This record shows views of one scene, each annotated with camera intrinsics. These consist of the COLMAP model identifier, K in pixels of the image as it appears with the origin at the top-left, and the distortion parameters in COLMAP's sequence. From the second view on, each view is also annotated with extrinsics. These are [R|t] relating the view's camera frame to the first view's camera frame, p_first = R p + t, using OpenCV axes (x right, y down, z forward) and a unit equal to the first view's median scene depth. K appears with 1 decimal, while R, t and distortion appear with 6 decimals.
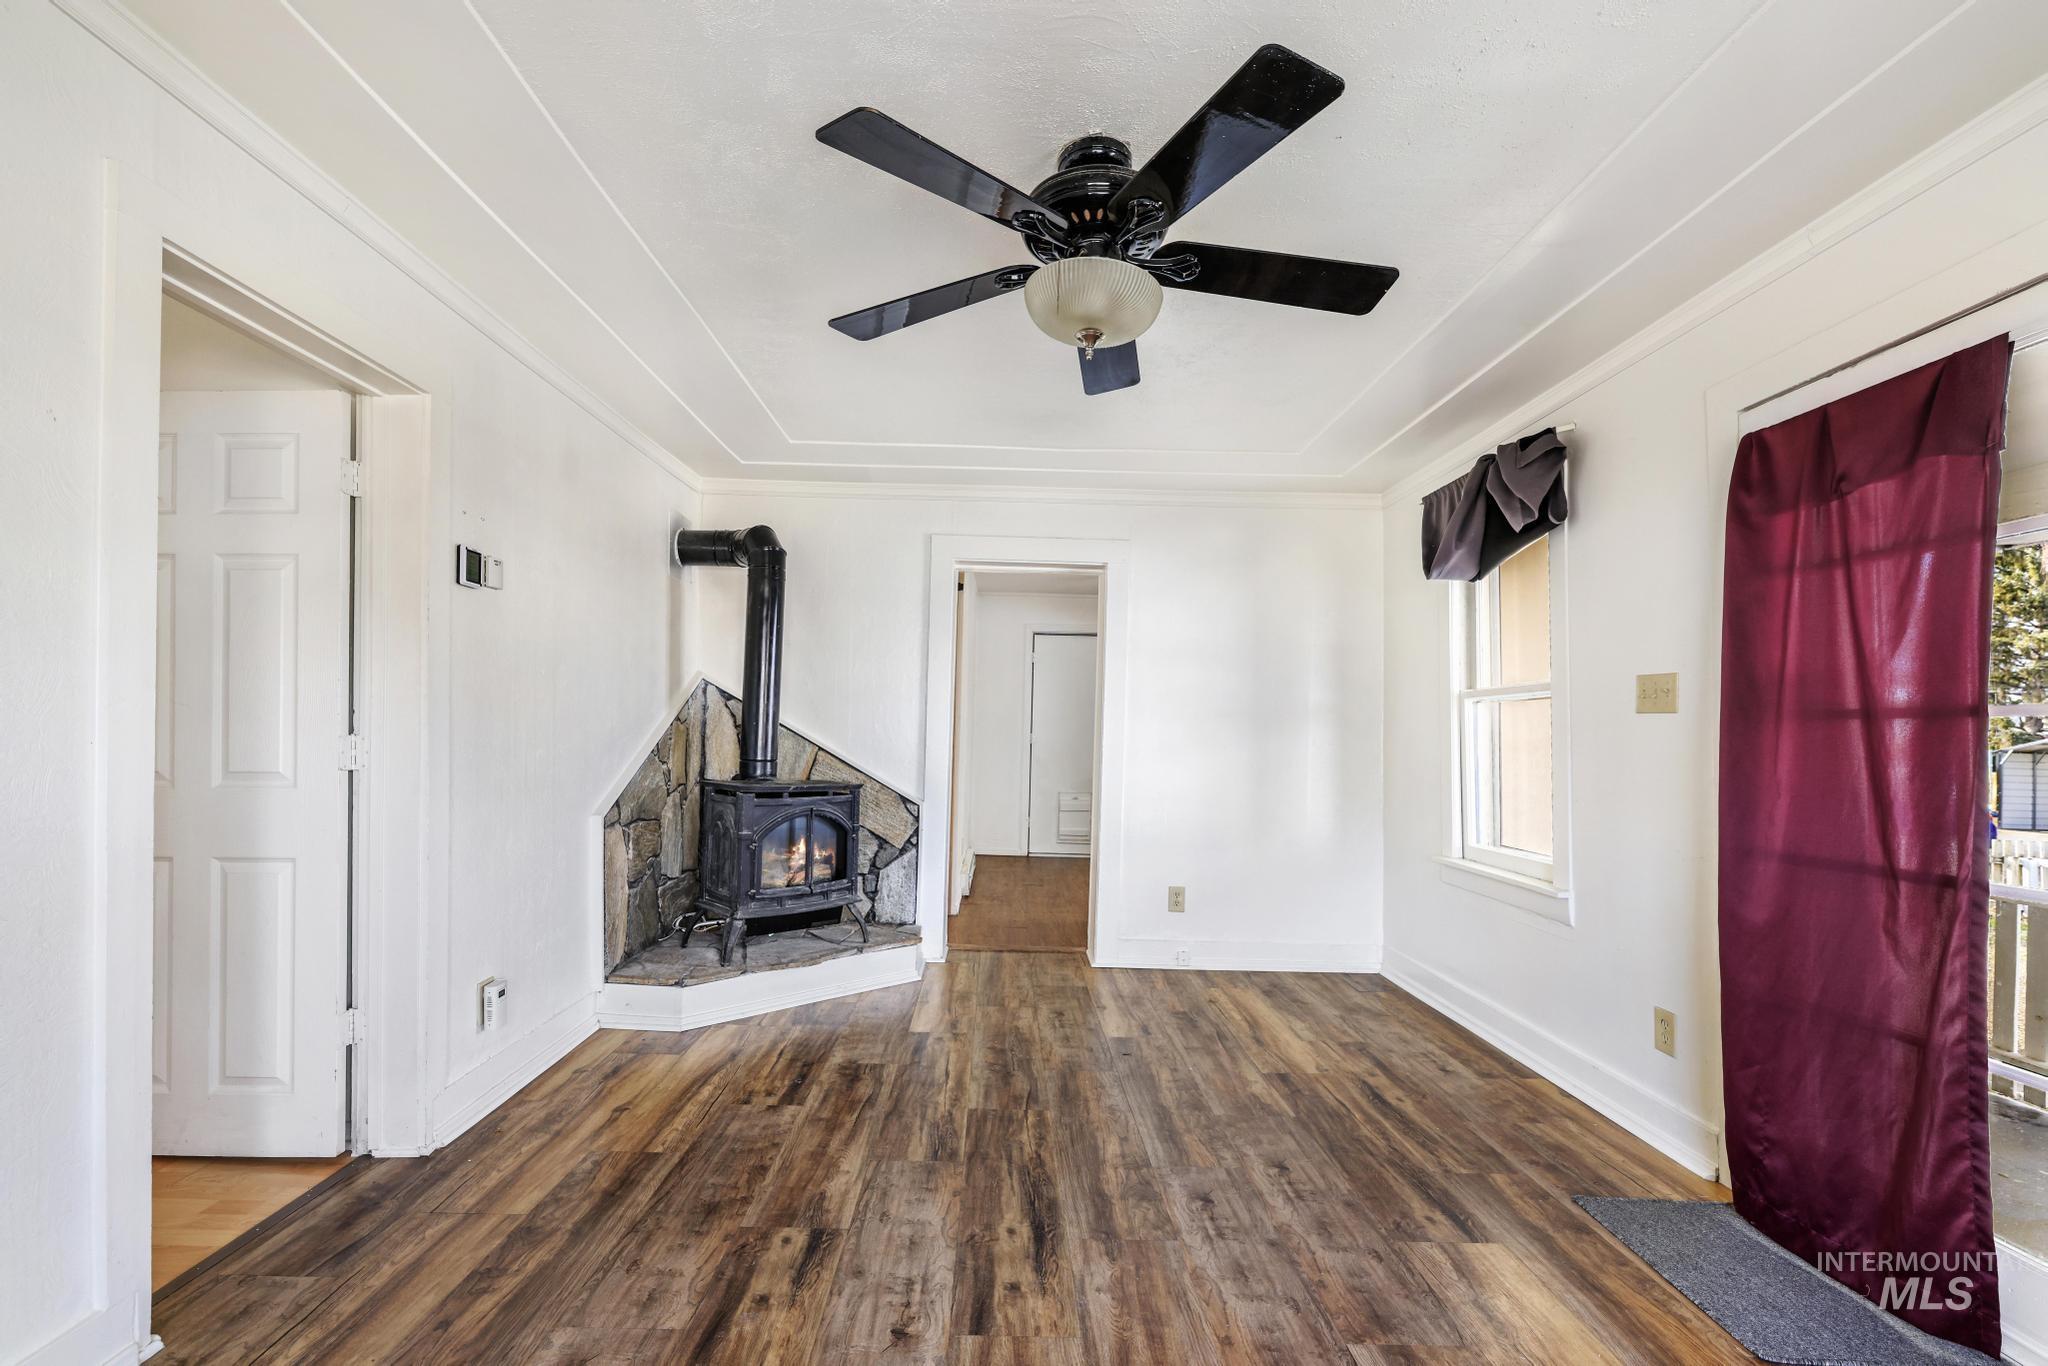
lens RADIAL K [[892.7, 0, 974.2], [0, 892.7, 741.0], [0, 0, 1]] dist [-0.000122, -0.000299]
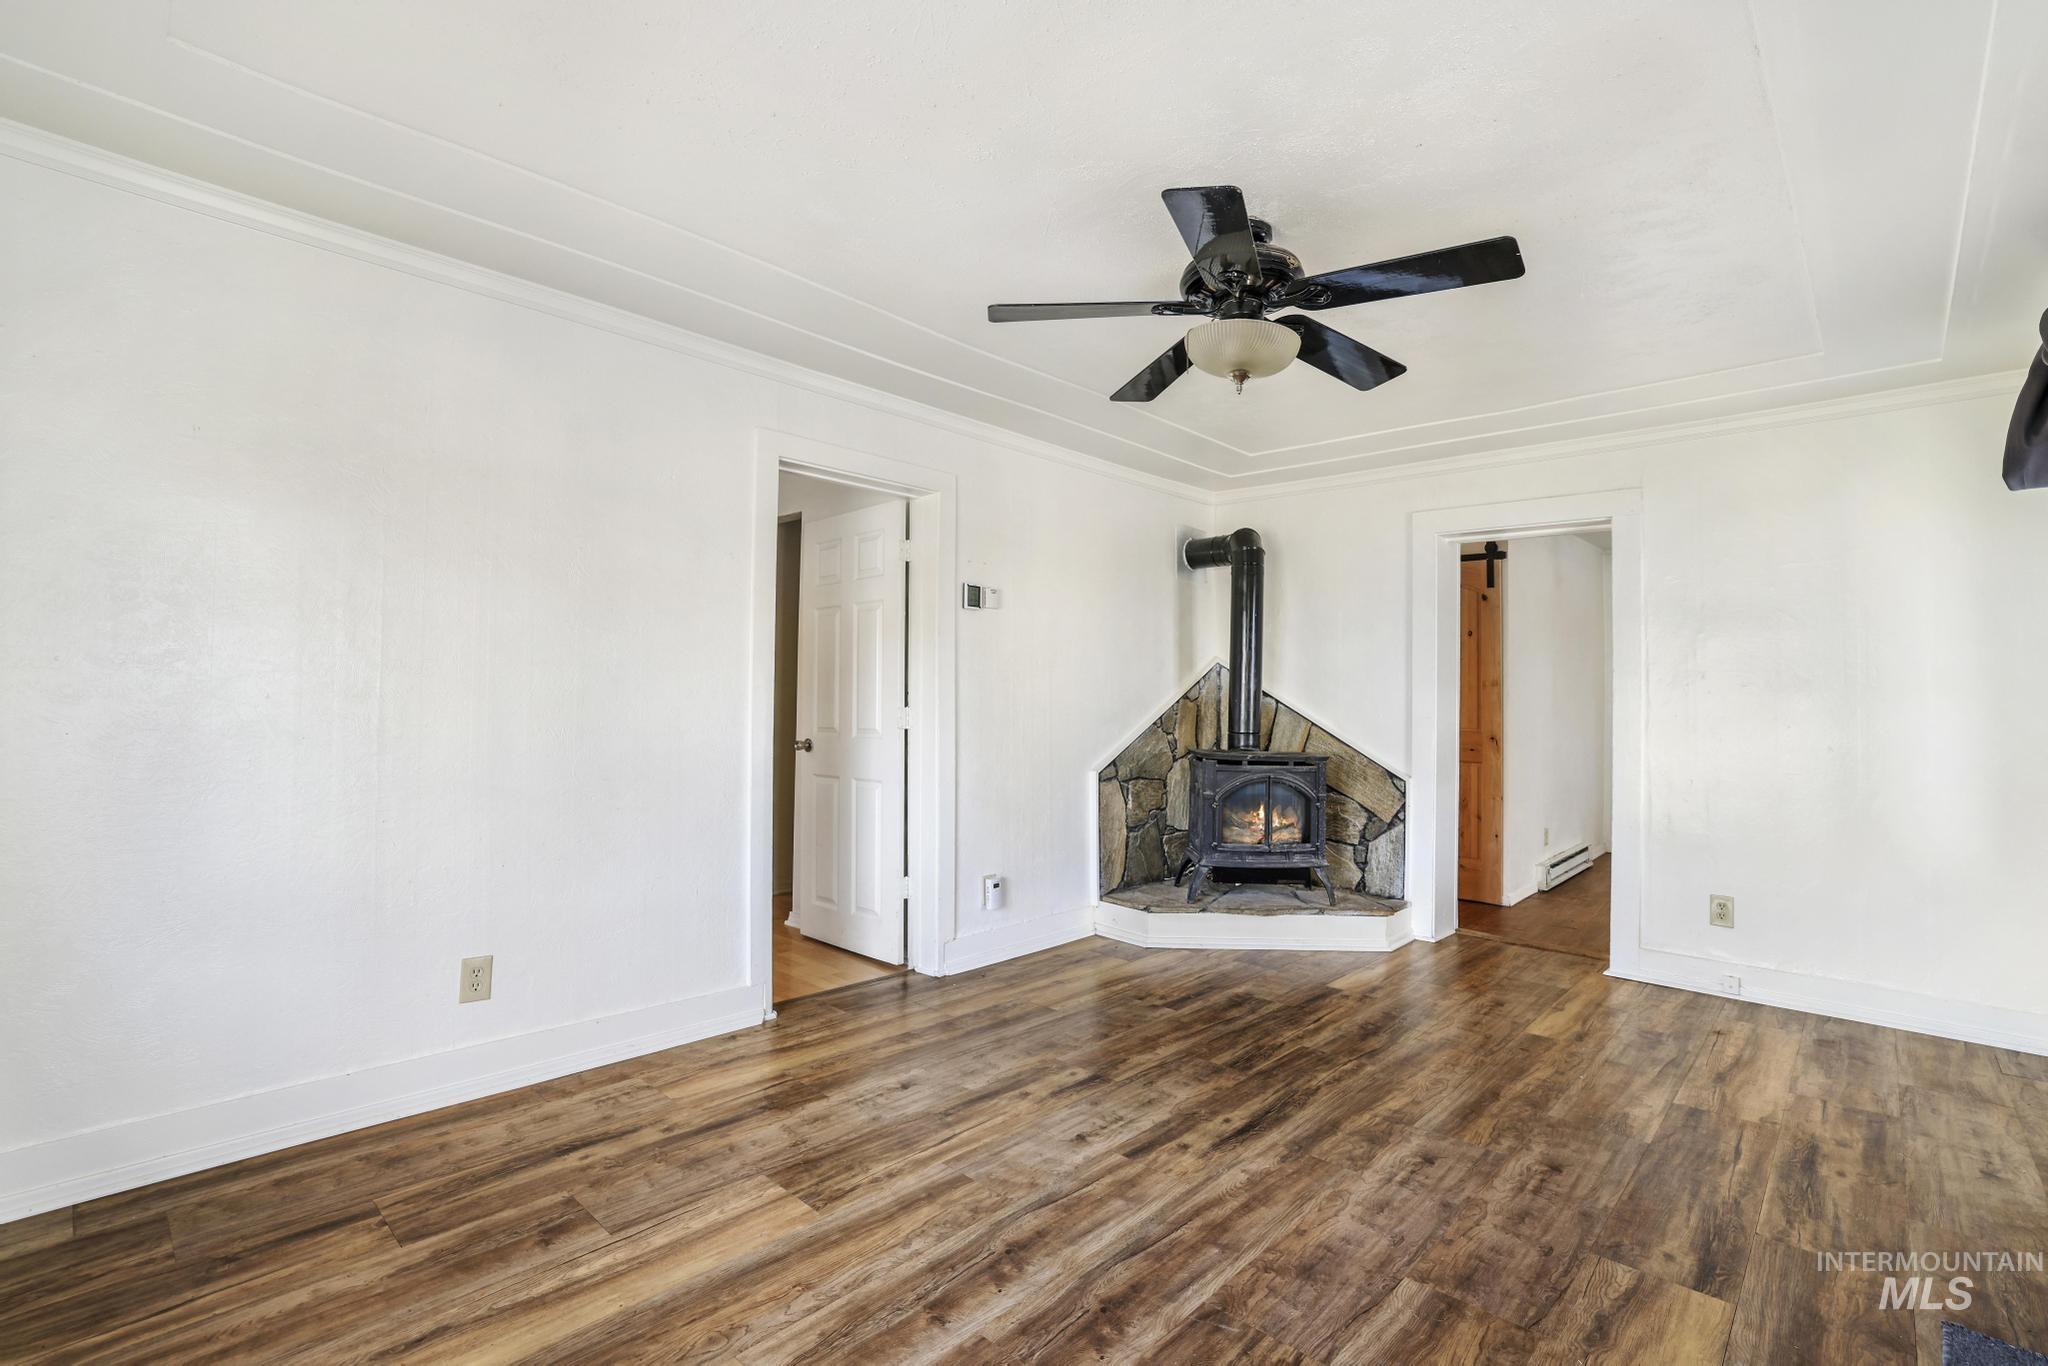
lens RADIAL K [[897.7, 0, 1022.4], [0, 897.7, 703.8], [0, 0, 1]] dist [-0.047607, 0.015743]
pose [[0.737628, -0.004538, -0.675192, 0.373417], [-0.010156, 0.999790, -0.017815, 0.008831], [0.675131, 0.019998, 0.737427, -0.041900]]
